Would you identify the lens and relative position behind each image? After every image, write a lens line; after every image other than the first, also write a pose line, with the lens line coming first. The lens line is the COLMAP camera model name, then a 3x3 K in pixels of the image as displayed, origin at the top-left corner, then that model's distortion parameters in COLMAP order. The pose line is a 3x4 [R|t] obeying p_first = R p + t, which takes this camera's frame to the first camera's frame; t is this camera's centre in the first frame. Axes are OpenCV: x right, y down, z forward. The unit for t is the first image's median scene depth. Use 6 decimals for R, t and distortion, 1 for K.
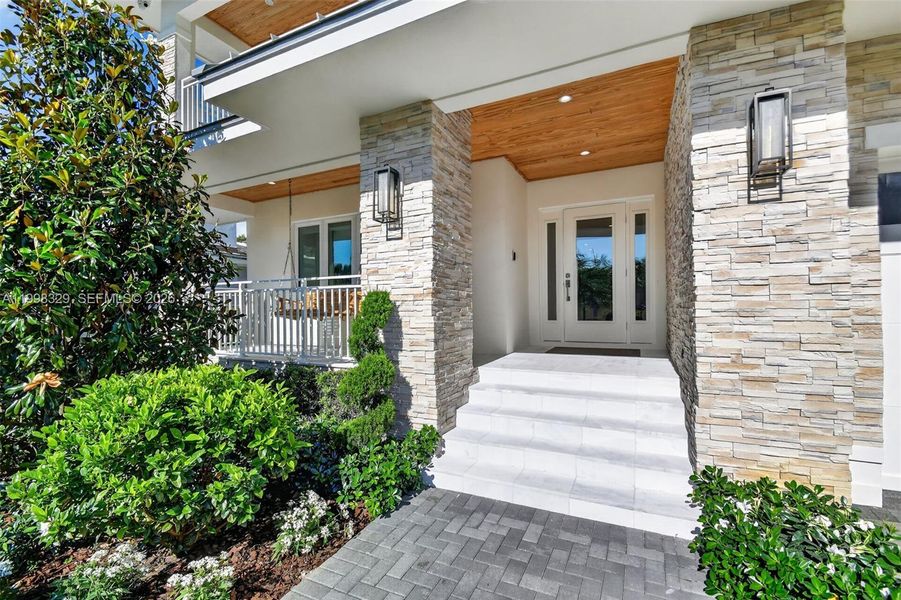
lens RADIAL K [[395.6, 0, 463.5], [0, 395.6, 309.6], [0, 0, 1]] dist [0.006034, -0.006706]
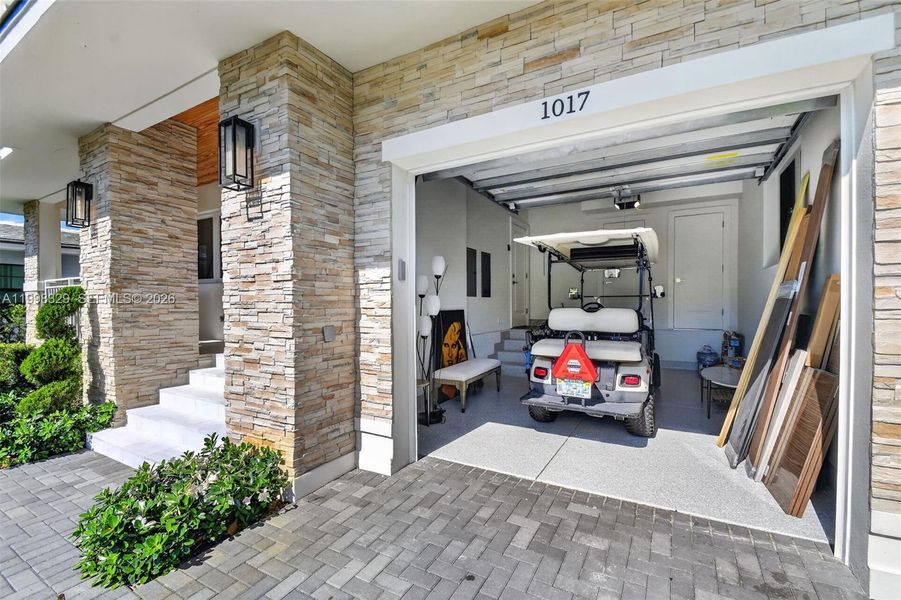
lens RADIAL K [[395.6, 0, 447.4], [0, 395.6, 313.4], [0, 0, 1]] dist [0.006034, -0.006706]
pose [[0.997083, 0.006137, -0.076080, 1.318056], [-0.004332, 0.999706, 0.023866, 0.000970], [0.076204, -0.023467, 0.996816, -0.129814]]
